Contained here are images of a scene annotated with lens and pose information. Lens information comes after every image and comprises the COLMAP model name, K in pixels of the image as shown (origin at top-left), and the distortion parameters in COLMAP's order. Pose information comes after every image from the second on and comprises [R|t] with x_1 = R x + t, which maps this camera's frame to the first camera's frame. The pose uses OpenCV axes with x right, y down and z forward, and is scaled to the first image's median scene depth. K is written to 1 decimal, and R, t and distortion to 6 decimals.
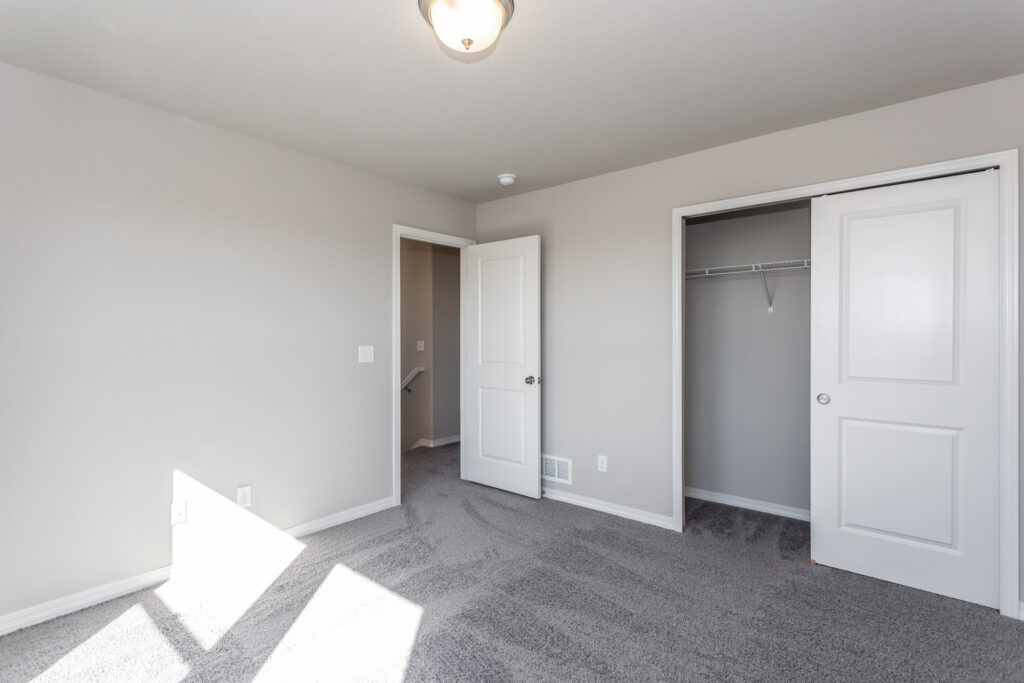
lens RADIAL K [[493.6, 0, 510.5], [0, 493.6, 346.2], [0, 0, 1]] dist [0.025887, 0.000465]
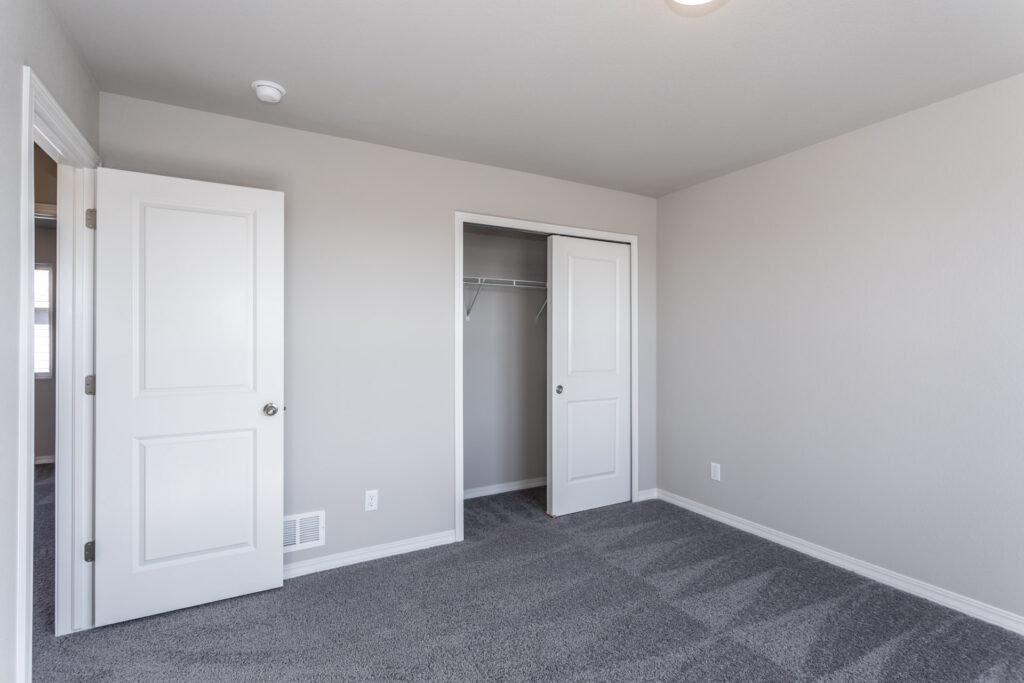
lens RADIAL K [[499.1, 0, 512.0], [0, 499.1, 341.5], [0, 0, 1]] dist [0.019352, 0.000144]
pose [[0.363649, -0.001904, 0.931534, -0.543139], [0.021056, 0.999759, -0.006177, -0.012339], [-0.931298, 0.021861, 0.363601, 0.534276]]
